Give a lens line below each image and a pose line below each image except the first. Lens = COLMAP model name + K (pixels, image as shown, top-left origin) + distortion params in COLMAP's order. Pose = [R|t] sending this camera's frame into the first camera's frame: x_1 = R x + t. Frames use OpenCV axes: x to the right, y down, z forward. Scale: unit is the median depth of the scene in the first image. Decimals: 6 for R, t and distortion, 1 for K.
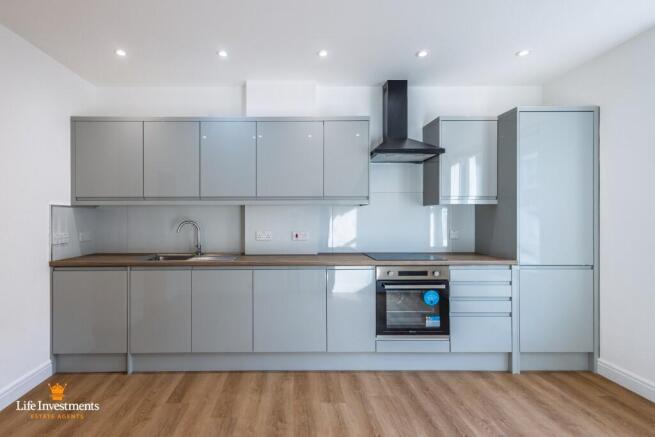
lens RADIAL K [[299.0, 0, 327.5], [0, 299.0, 218.5], [0, 0, 1]] dist [0.002031, 0.000335]
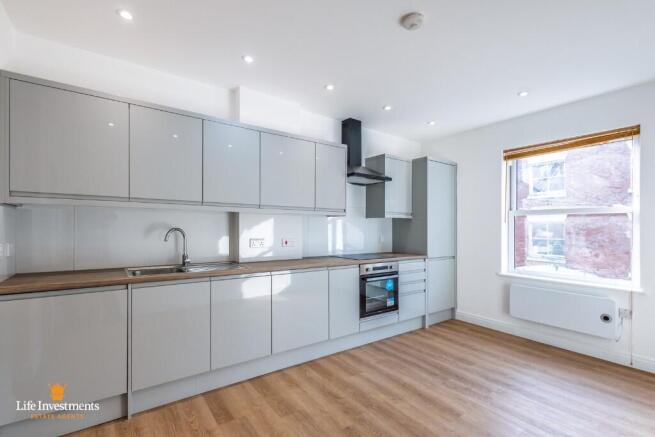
lens RADIAL K [[284.3, 0, 325.6], [0, 284.3, 225.2], [0, 0, 1]] dist [0.000372, 0.000032]
pose [[0.828083, 0.014678, 0.560414, -0.642338], [-0.013879, 0.999888, -0.005681, -0.000967], [-0.560434, -0.003074, 0.828193, 0.074054]]
